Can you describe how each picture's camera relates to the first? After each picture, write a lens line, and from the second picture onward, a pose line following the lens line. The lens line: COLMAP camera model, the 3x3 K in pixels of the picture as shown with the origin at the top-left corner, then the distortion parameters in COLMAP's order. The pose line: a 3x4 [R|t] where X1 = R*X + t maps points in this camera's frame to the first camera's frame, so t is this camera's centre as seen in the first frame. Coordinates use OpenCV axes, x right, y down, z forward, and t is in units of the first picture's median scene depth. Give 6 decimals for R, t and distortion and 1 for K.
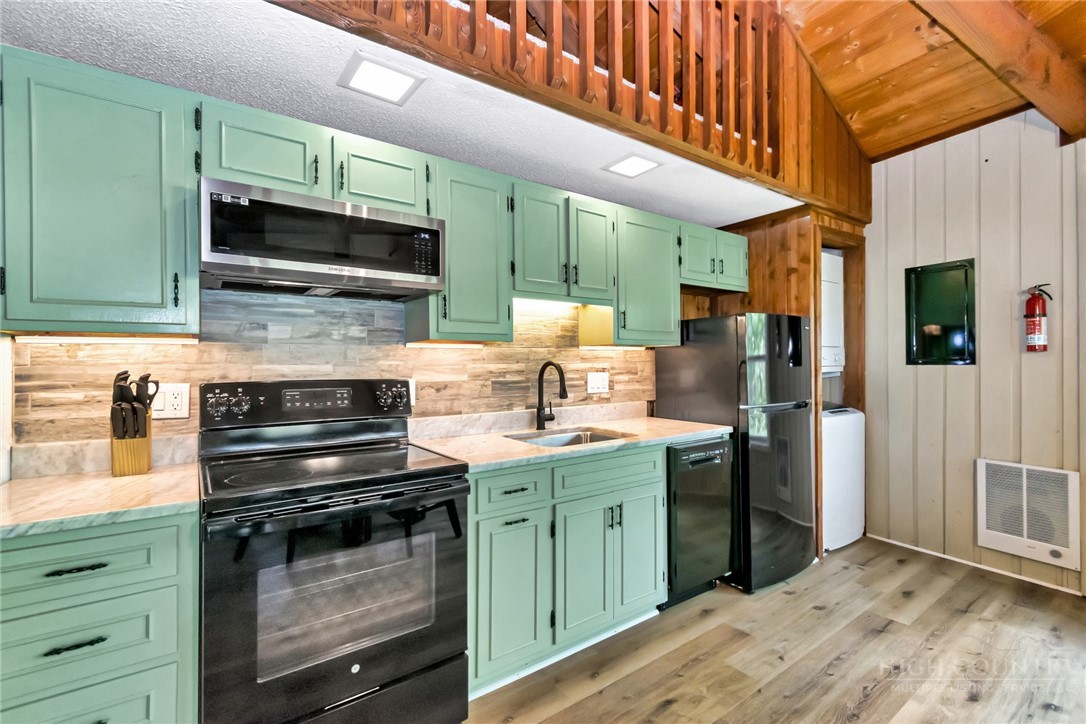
lens RADIAL K [[478.7, 0, 545.3], [0, 478.7, 360.0], [0, 0, 1]] dist [0.001368, -0.000105]
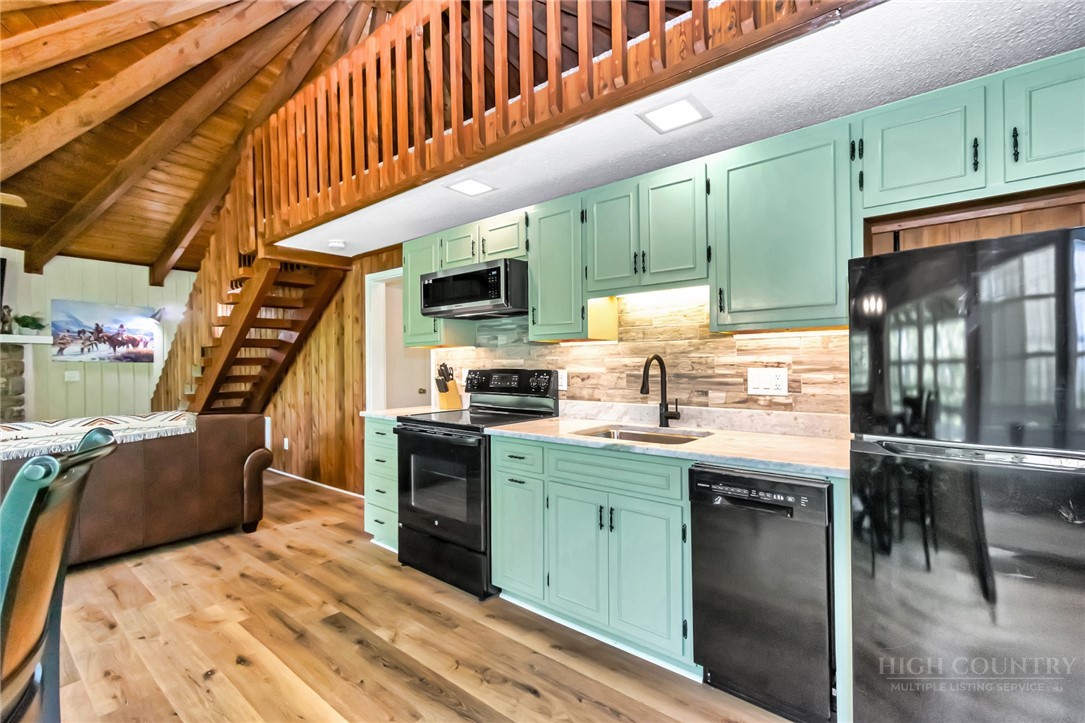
lens RADIAL K [[489.1, 0, 546.7], [0, 489.1, 360.1], [0, 0, 1]] dist [0.000512, -0.000312]
pose [[0.245831, -0.000659, -0.969312, 0.977488], [0.015467, 0.999875, 0.003243, 0.007250], [0.969189, -0.015789, 0.245811, 0.602683]]
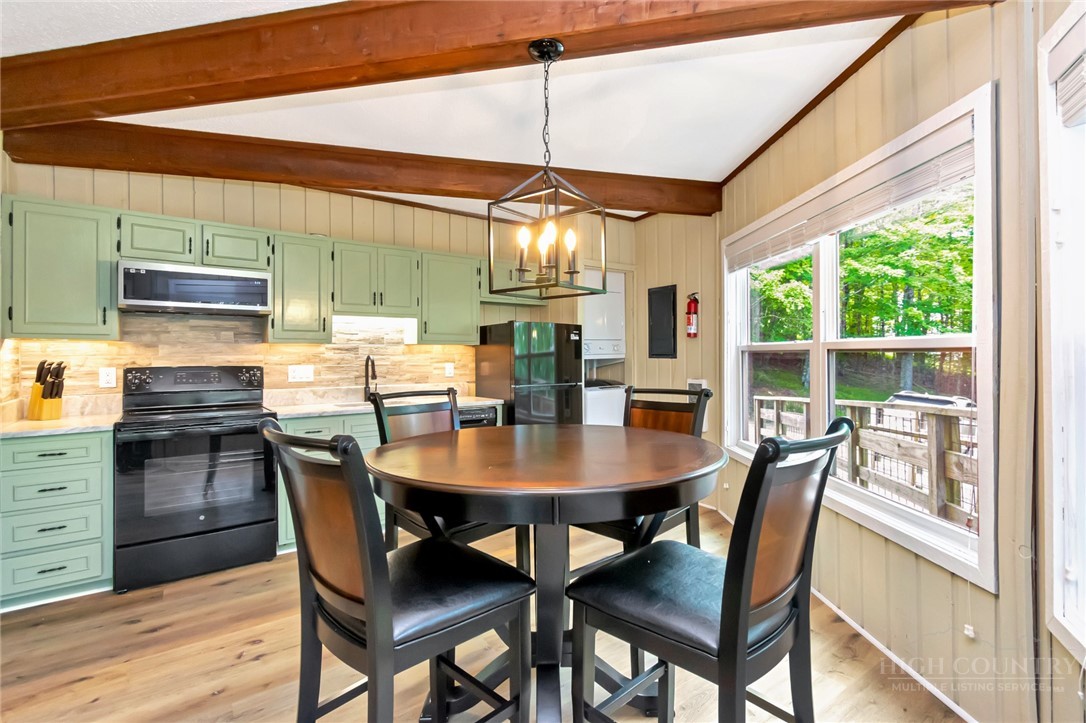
lens RADIAL K [[495.7, 0, 547.3], [0, 495.7, 349.7], [0, 0, 1]] dist [0.003367, 0.000094]
pose [[0.999927, 0.005032, 0.010990, 0.593734], [-0.005008, 0.999985, -0.002176, -0.014723], [-0.011001, 0.002121, 0.999937, -0.609471]]
